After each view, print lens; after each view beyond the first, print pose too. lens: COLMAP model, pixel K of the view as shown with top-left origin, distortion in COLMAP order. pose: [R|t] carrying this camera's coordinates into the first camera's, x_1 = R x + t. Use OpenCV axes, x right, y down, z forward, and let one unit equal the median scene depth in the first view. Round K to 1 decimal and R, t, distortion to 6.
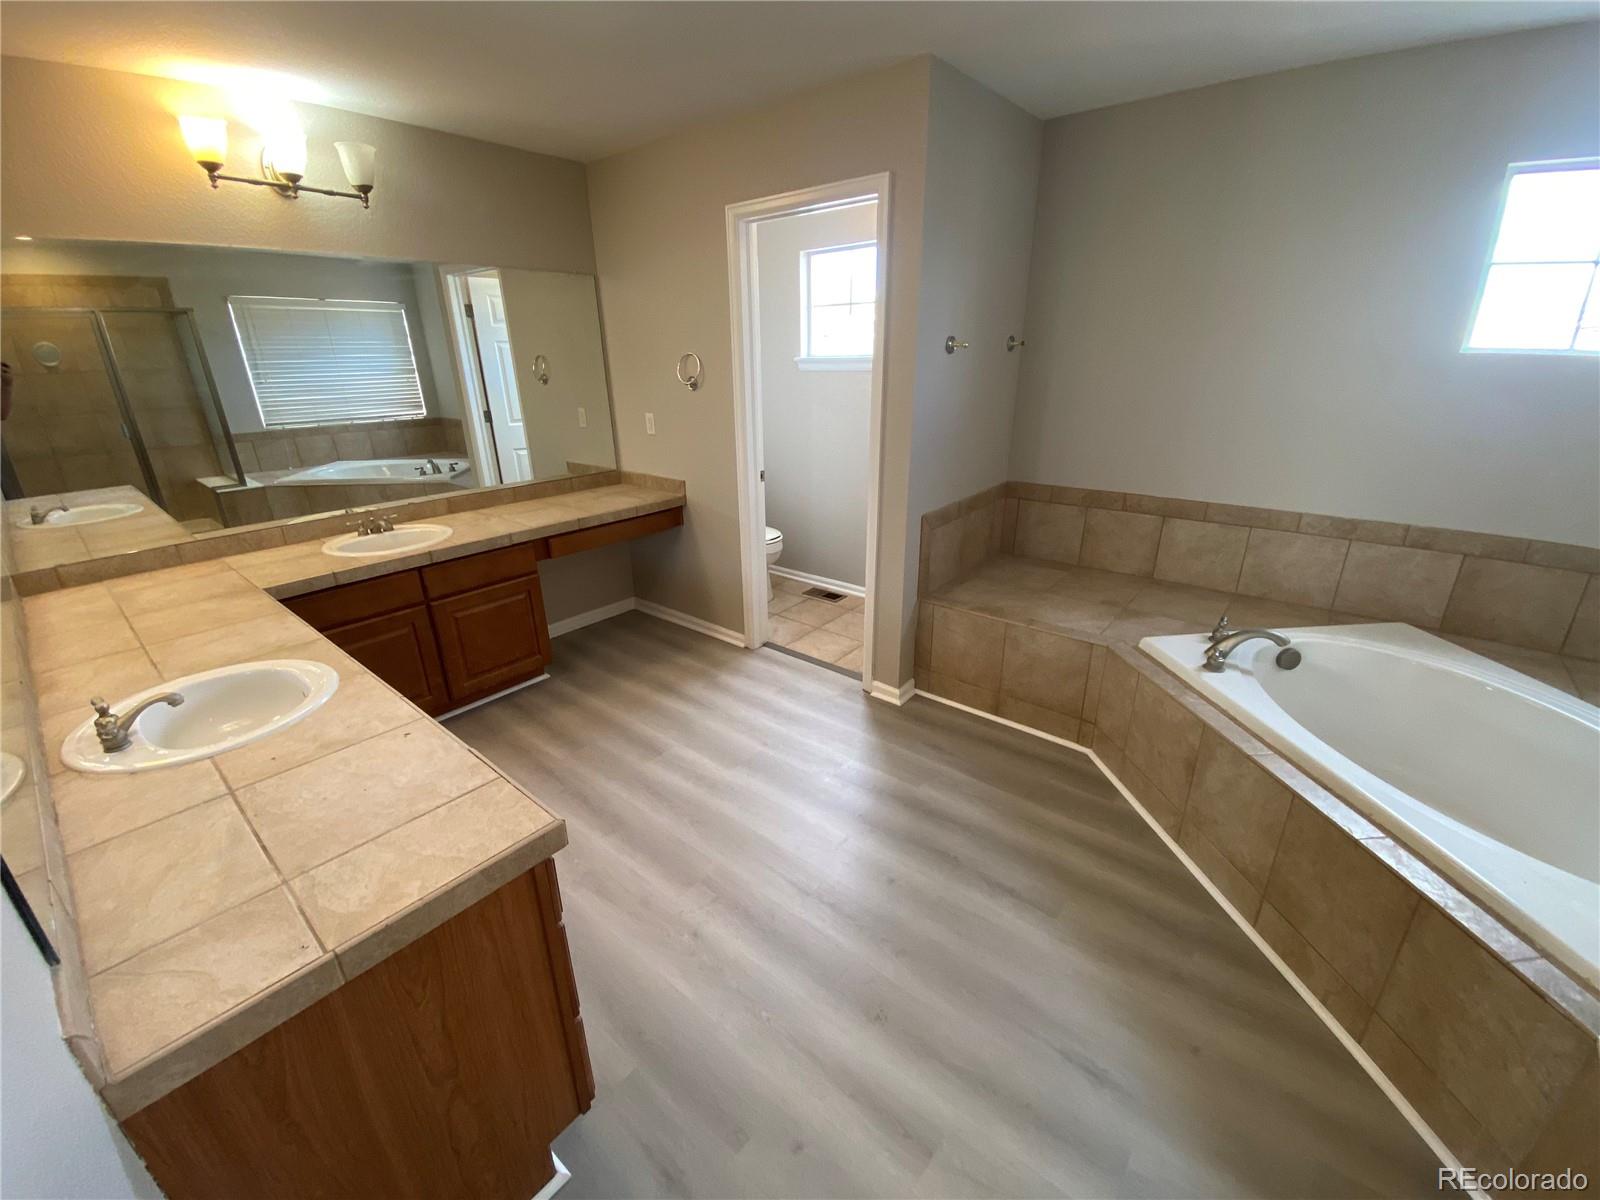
lens RADIAL K [[657.7, 0, 794.6], [0, 657.7, 597.2], [0, 0, 1]] dist [0.007705, -0.014132]
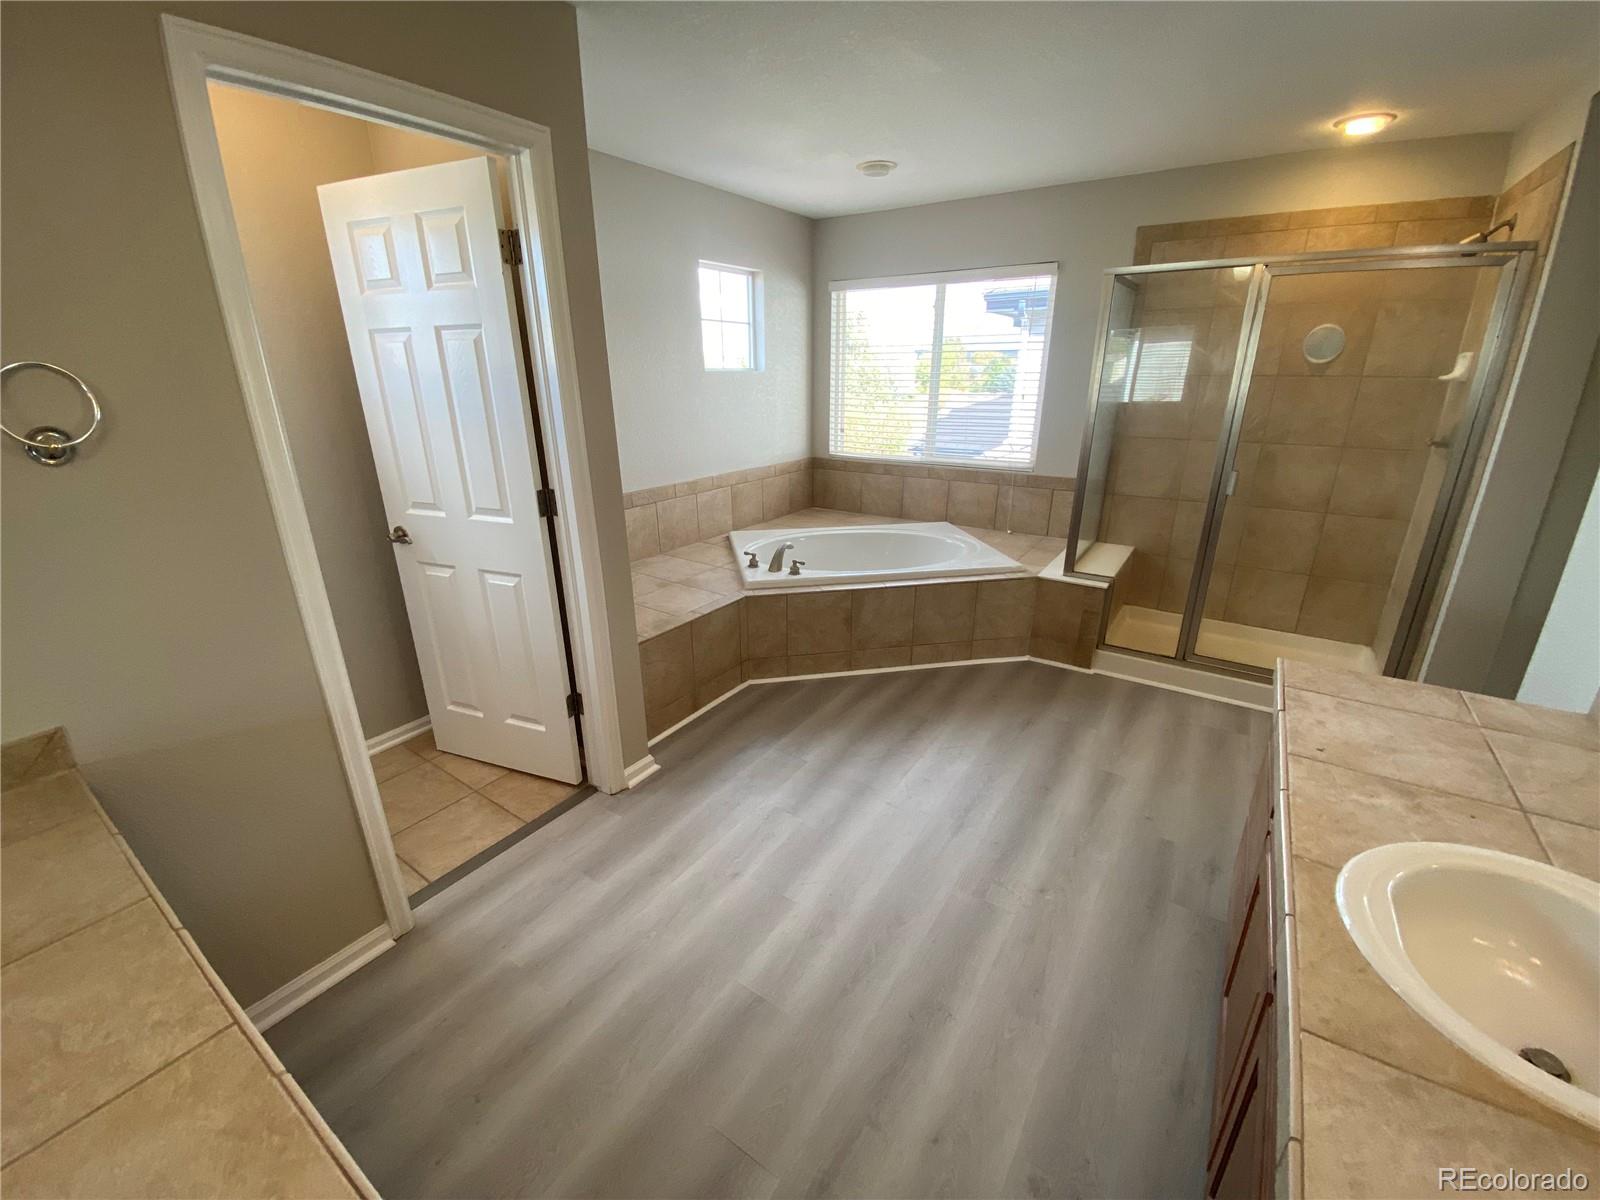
lens RADIAL K [[657.7, 0, 791.7], [0, 657.7, 588.5], [0, 0, 1]] dist [0.007705, -0.014132]
pose [[-0.101808, -0.306561, 0.946391, -0.730060], [0.360743, 0.875204, 0.322309, -0.312606], [-0.927092, 0.374217, 0.021487, 0.875583]]
